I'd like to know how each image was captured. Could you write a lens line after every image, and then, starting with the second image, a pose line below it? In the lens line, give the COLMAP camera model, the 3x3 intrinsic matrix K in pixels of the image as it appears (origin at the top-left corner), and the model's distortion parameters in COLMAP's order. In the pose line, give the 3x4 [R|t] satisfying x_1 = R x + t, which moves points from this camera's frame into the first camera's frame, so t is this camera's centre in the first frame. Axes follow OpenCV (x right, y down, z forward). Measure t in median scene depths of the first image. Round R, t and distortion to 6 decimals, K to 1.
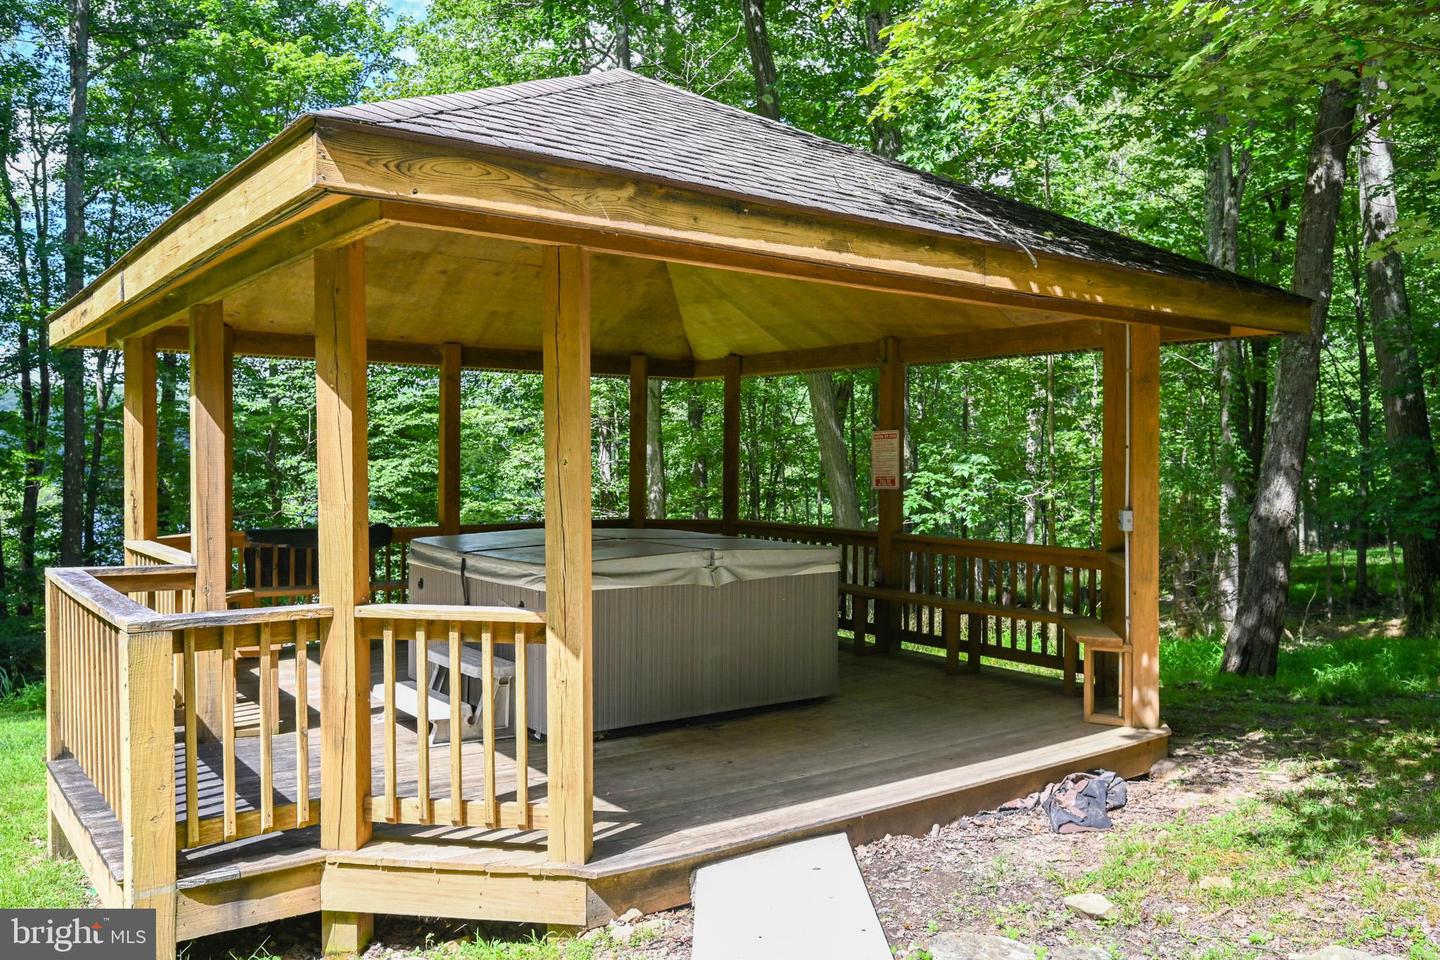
lens RADIAL K [[1134.9, 0, 712.4], [0, 1134.9, 485.9], [0, 0, 1]] dist [-0.000318, -0.009059]
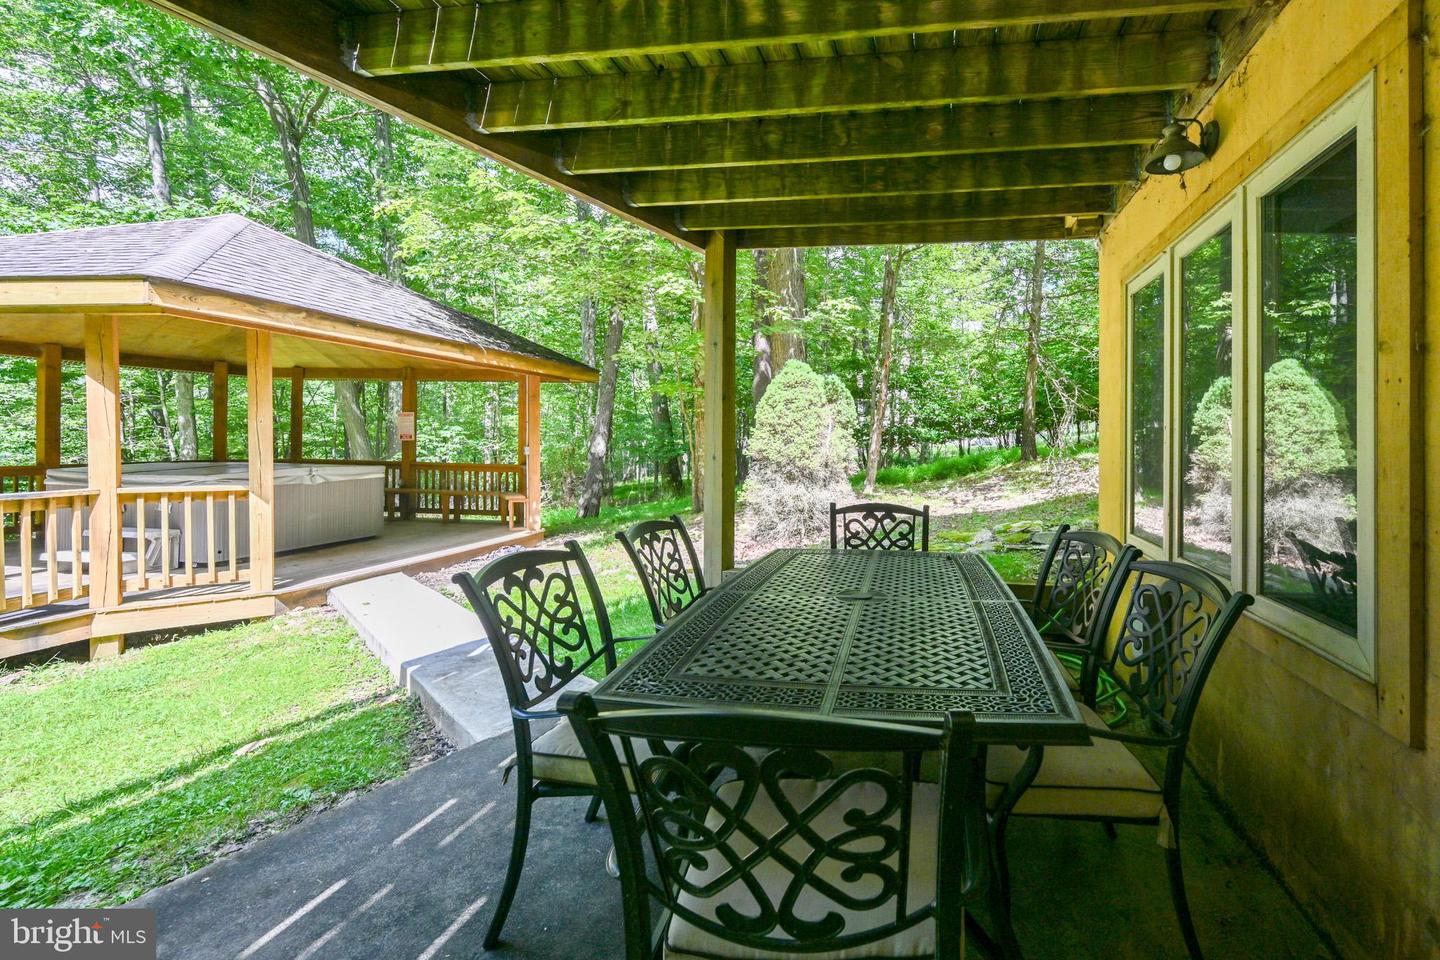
lens RADIAL K [[603.8, 0, 852.7], [0, 603.8, 445.8], [0, 0, 1]] dist [-0.000595, 0.000635]
pose [[0.684976, -0.003962, 0.728555, -0.098118], [0.005327, 0.999986, 0.000429, 0.017494], [-0.728546, 0.003587, 0.684988, -0.370128]]
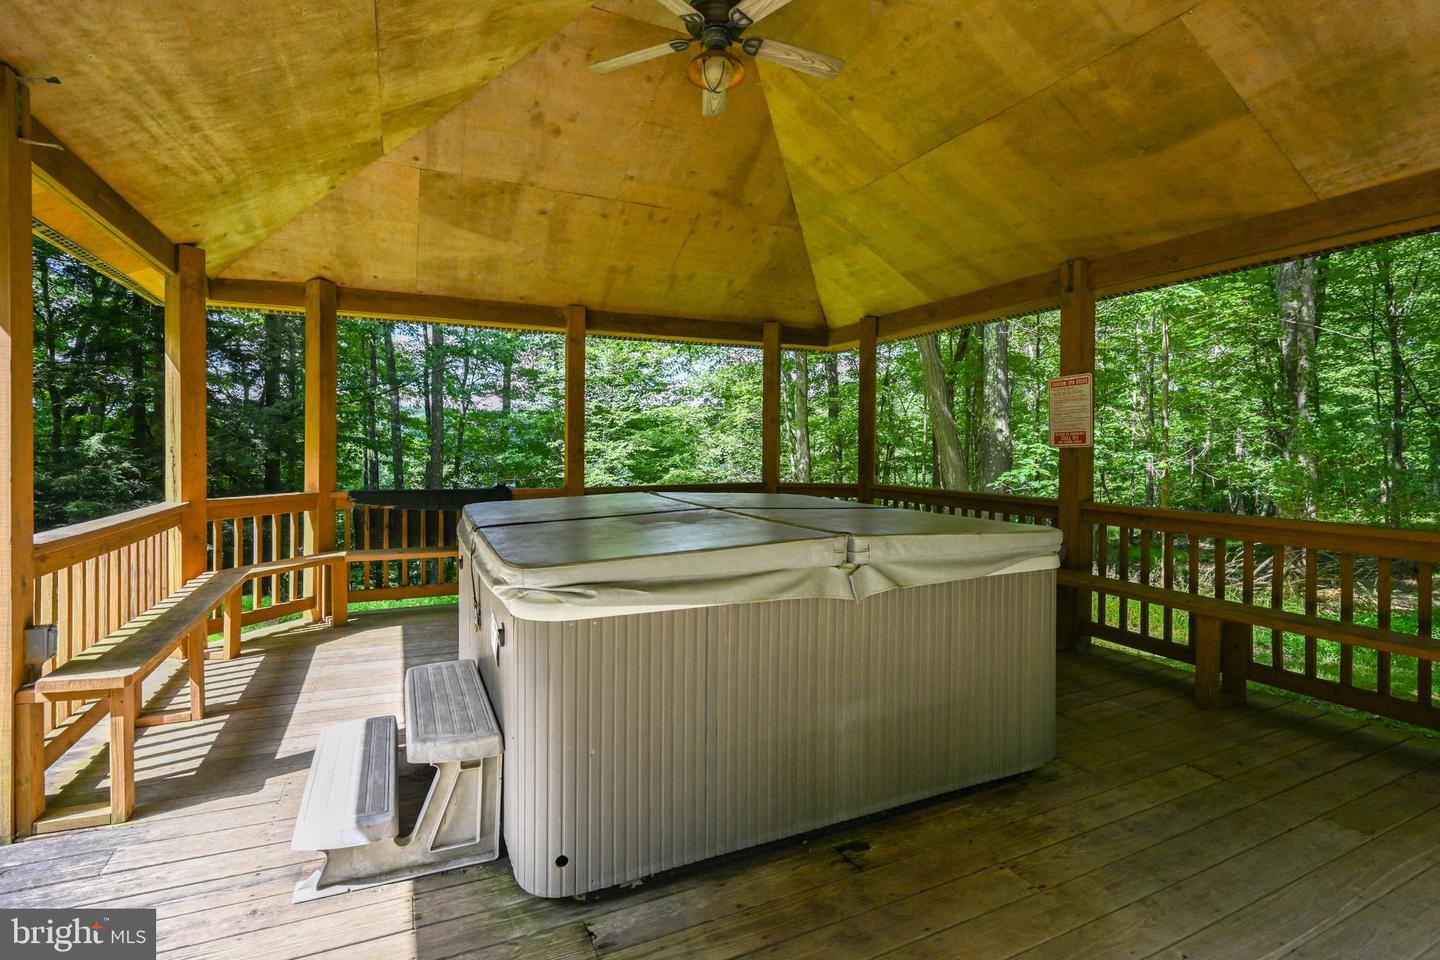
lens RADIAL K [[664.1, 0, 651.9], [0, 664.1, 463.5], [0, 0, 1]] dist [-0.003326, 0.000045]
pose [[0.960146, -0.000994, -0.279498, -0.002042], [0.000991, 0.999999, -0.000152, 0.014986], [0.279498, -0.000131, 0.960146, 0.504274]]
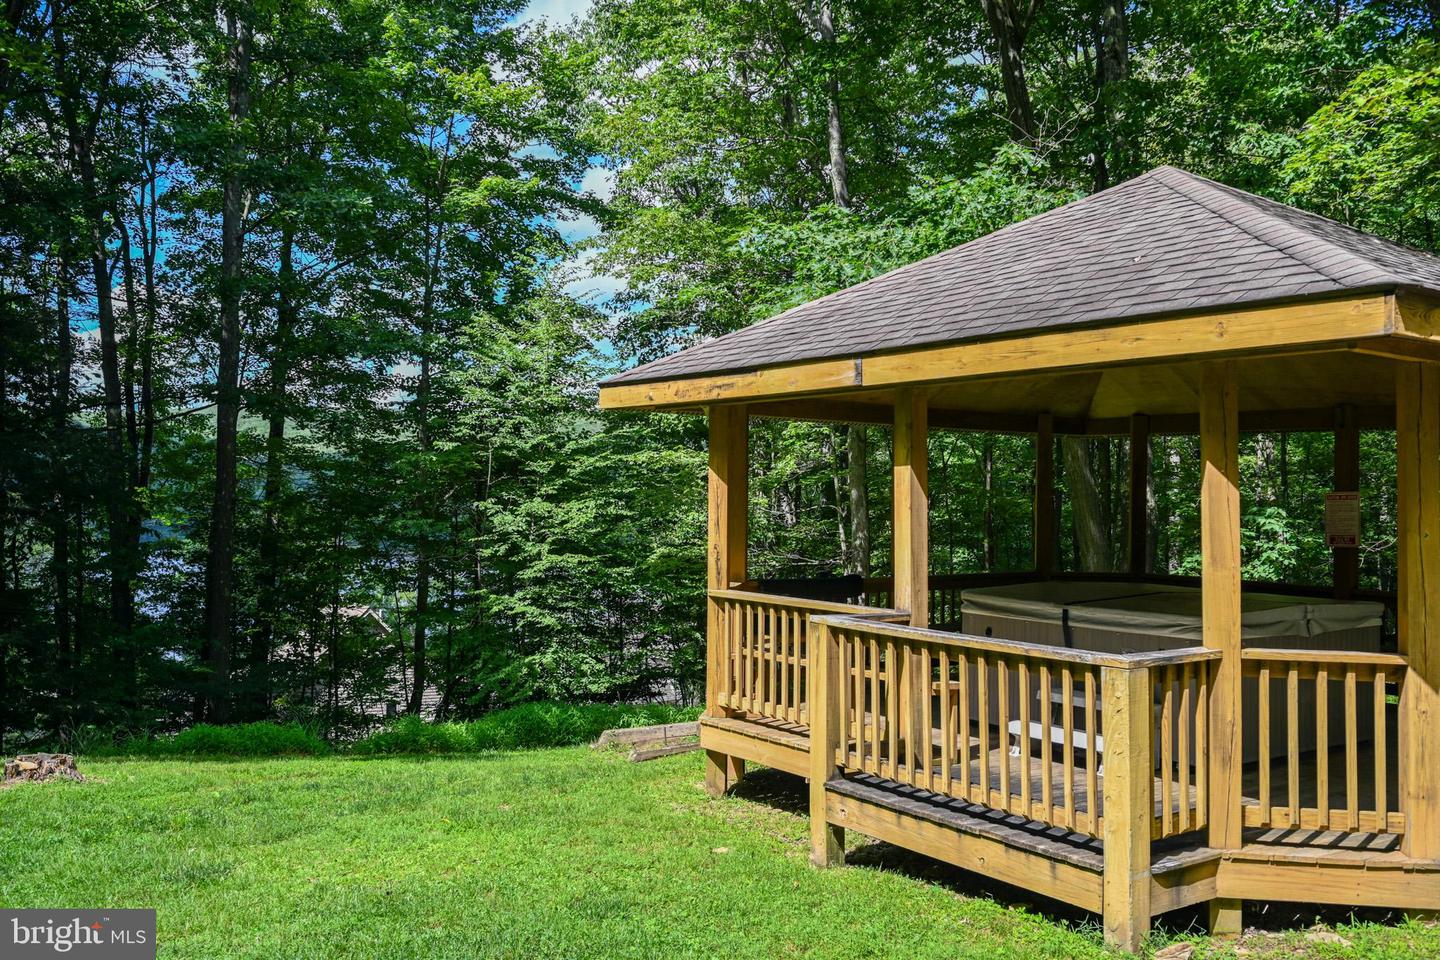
lens RADIAL K [[1259.3, 0, 718.3], [0, 1259.3, 481.5], [0, 0, 1]] dist [-0.033847, 0.006353]
pose [[0.999324, 0.009056, -0.035620, -0.416334], [-0.010337, 0.999300, -0.035954, -0.010645], [0.035269, 0.036298, 0.998718, -0.190606]]
